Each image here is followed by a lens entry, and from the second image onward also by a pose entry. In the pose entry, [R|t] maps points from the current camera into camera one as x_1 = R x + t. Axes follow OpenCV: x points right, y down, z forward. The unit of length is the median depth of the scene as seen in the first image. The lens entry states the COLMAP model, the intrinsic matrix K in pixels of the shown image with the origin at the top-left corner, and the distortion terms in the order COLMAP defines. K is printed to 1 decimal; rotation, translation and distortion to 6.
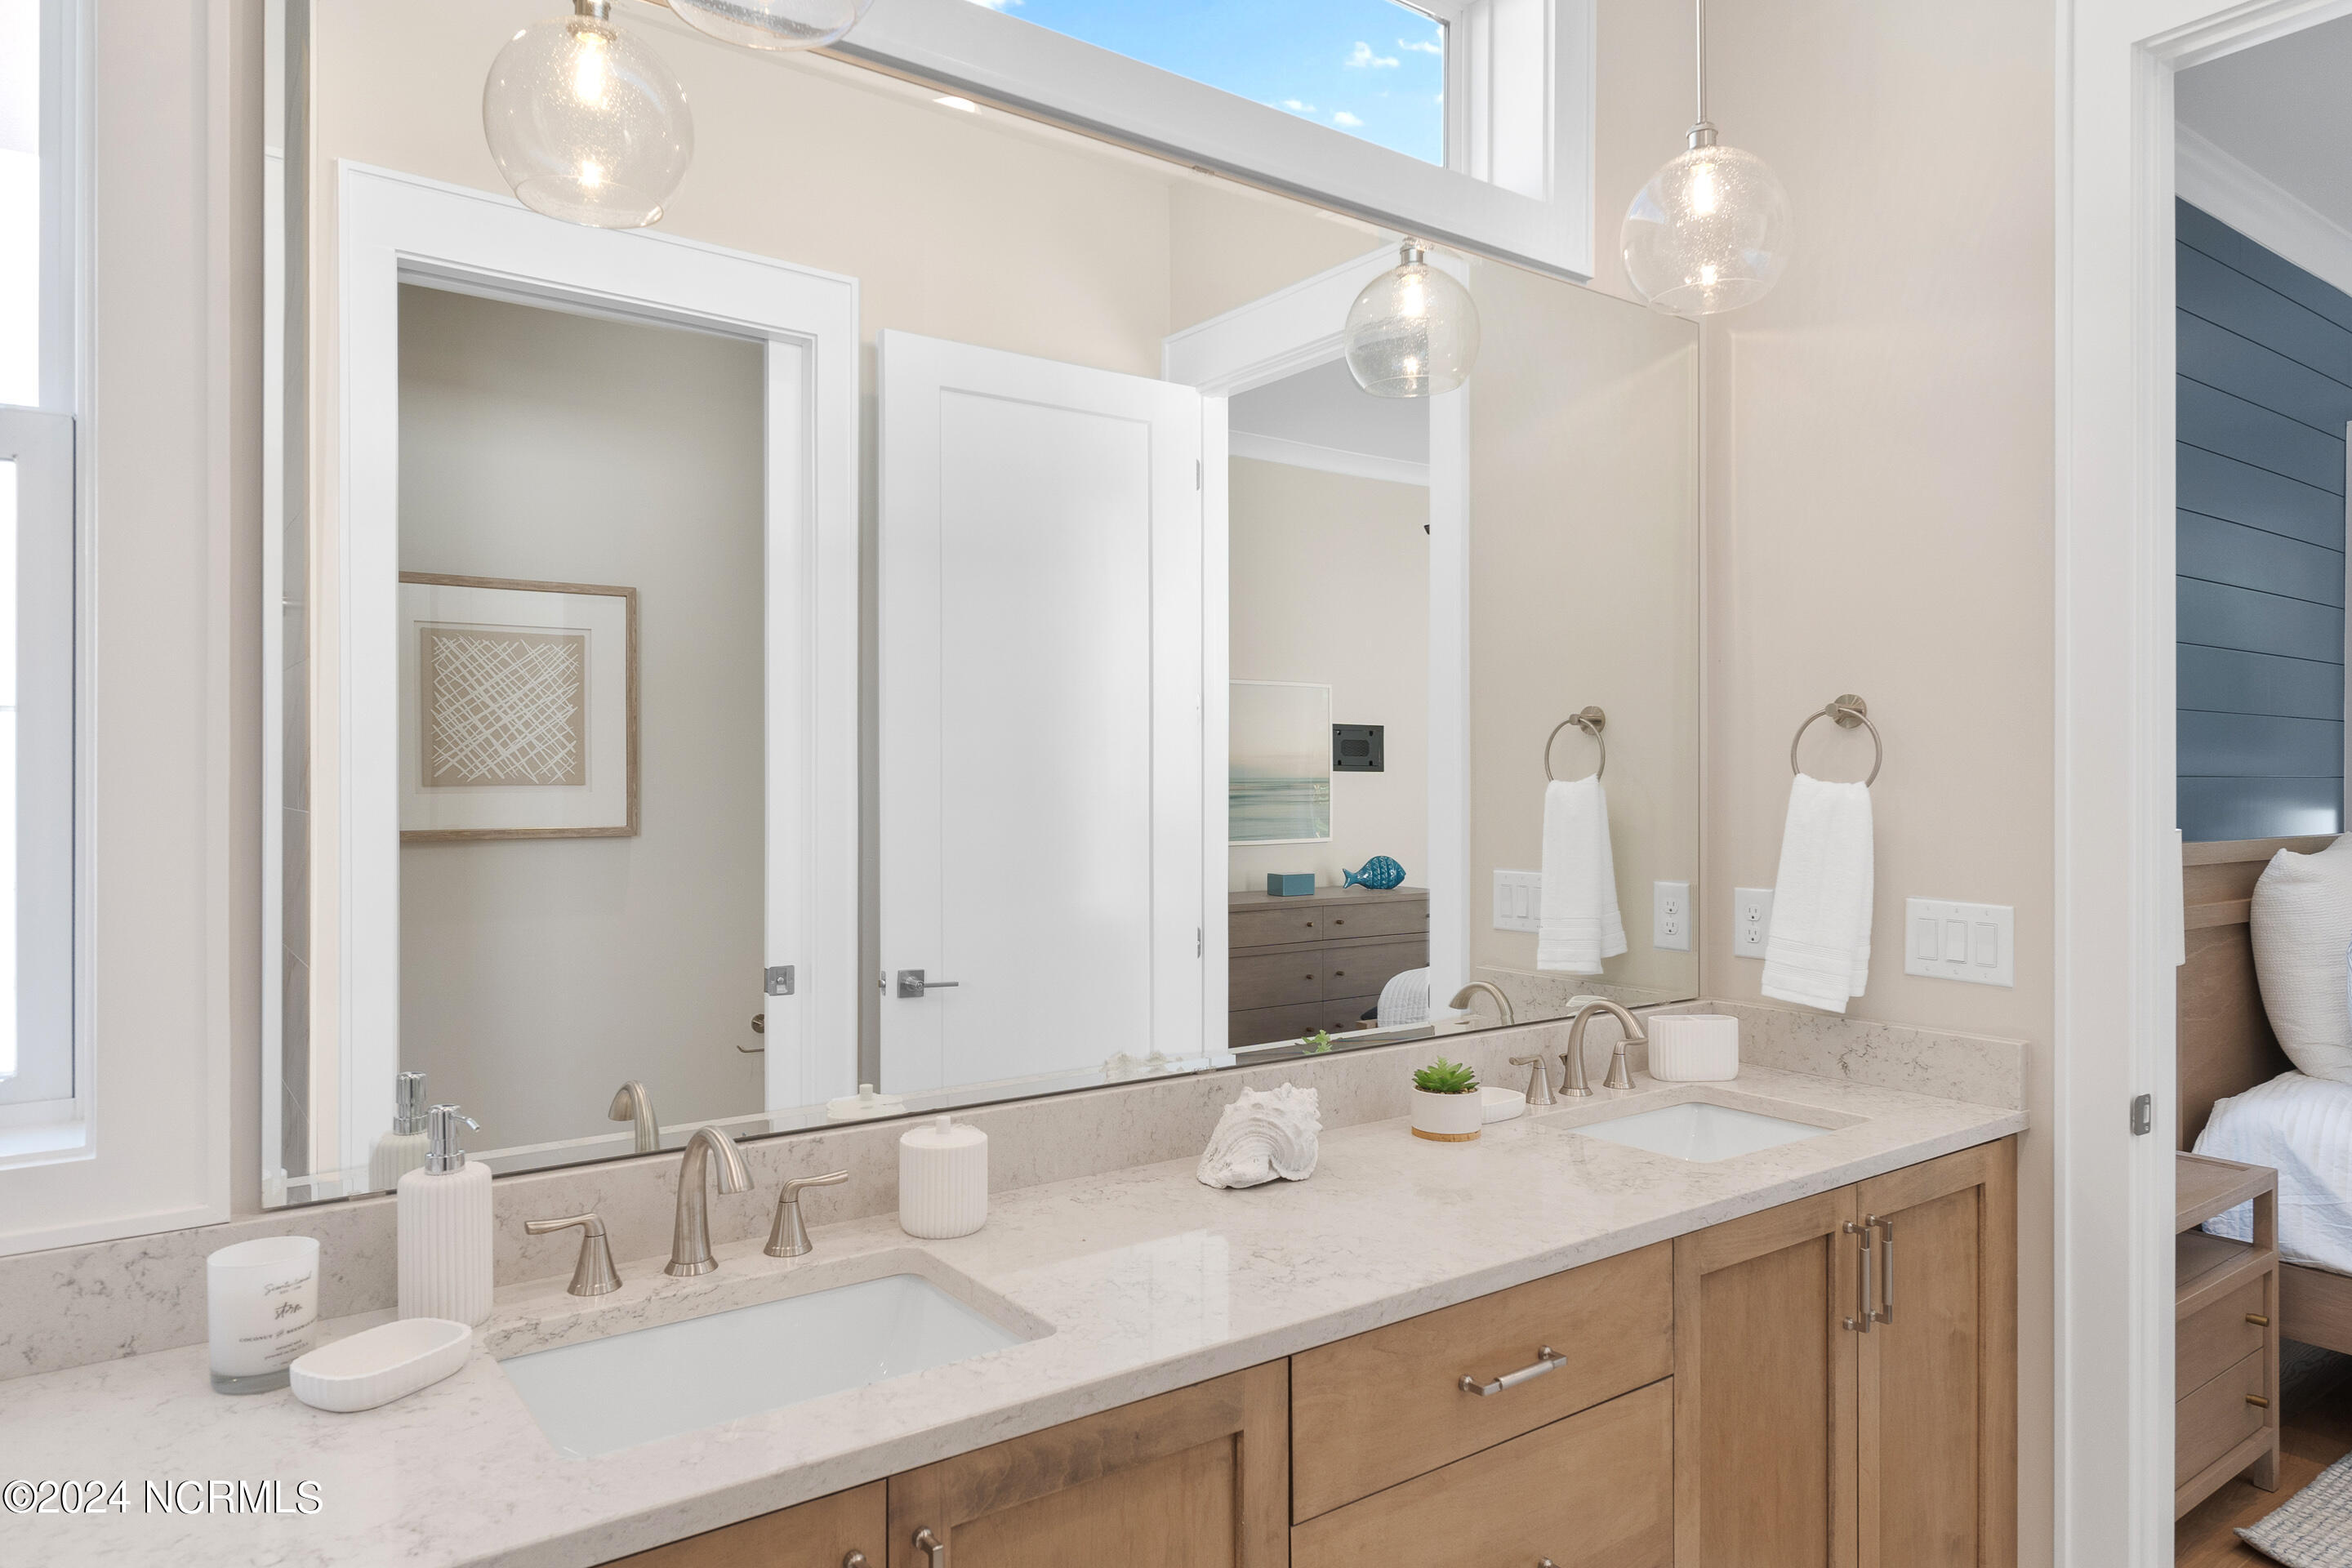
lens RADIAL K [[1473.4, 0, 1176.0], [0, 1473.4, 784.0], [0, 0, 1]] dist [0.002913, 0.000411]
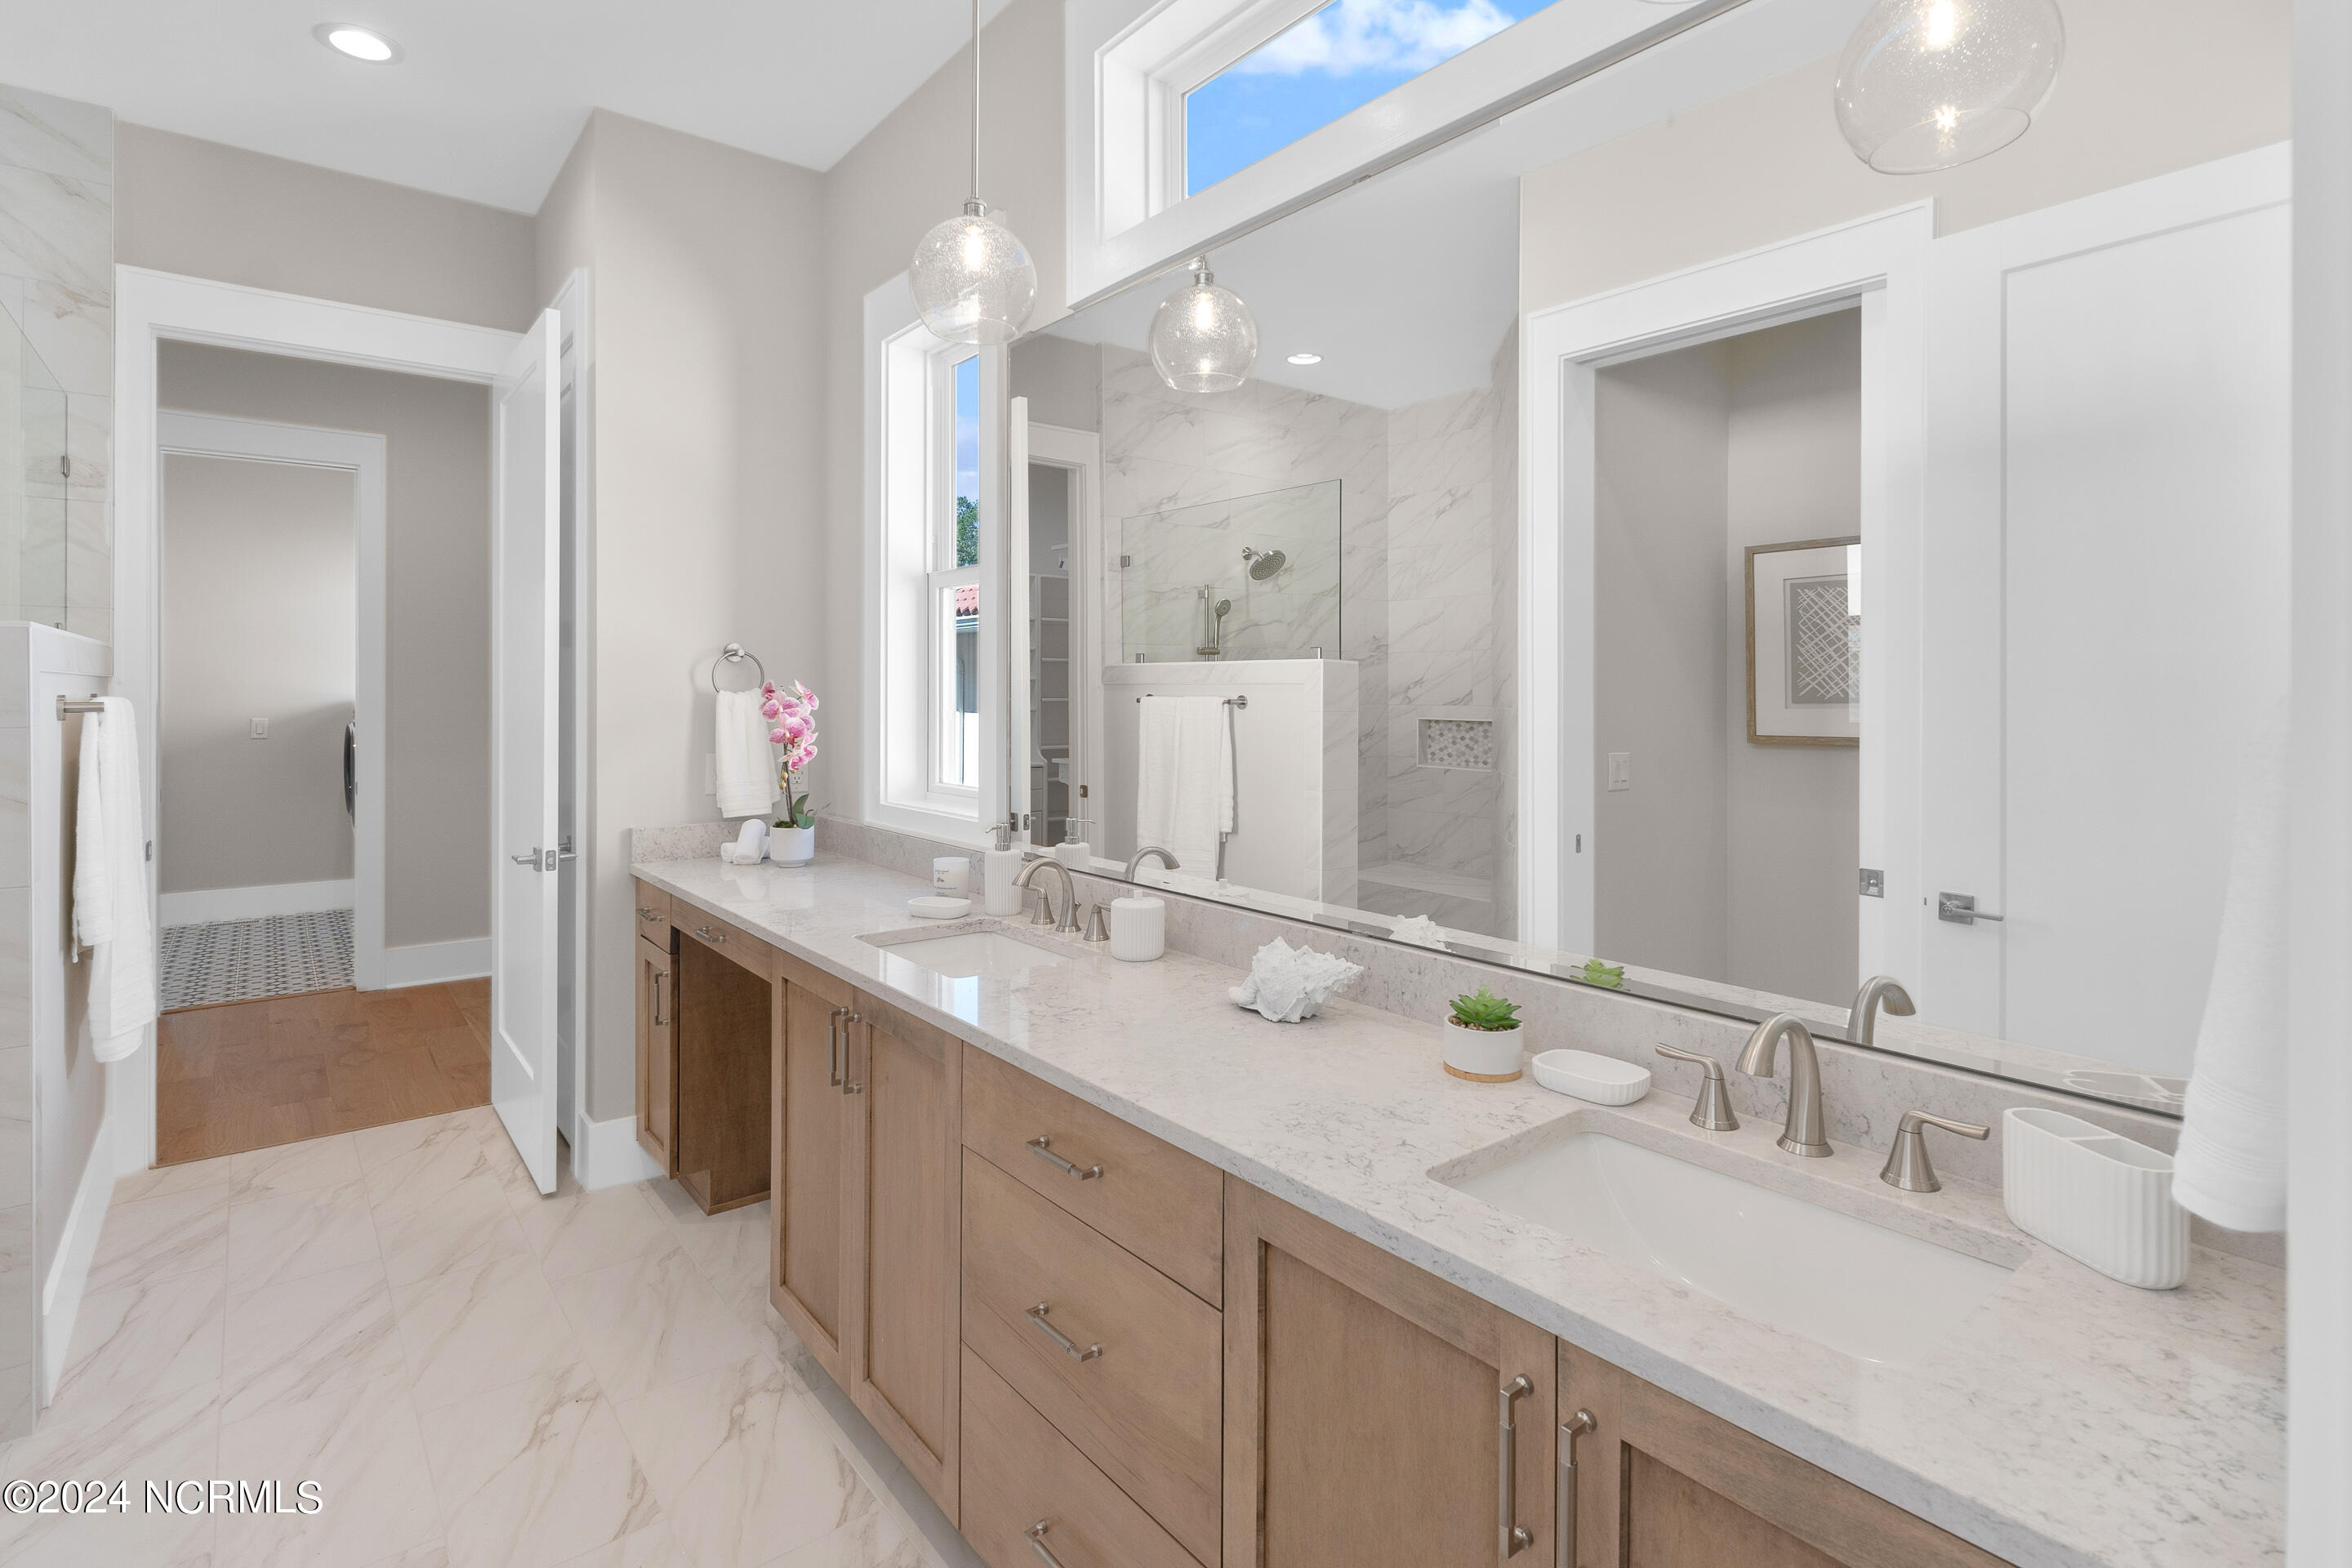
lens RADIAL K [[1088.1, 0, 1178.2], [0, 1088.1, 701.0], [0, 0, 1]] dist [0.000568, 0.000165]
pose [[0.045397, 0.001743, -0.998967, 0.440989], [-0.005966, 0.999981, 0.001474, 0.001775], [0.998951, 0.005893, 0.045407, 0.397991]]
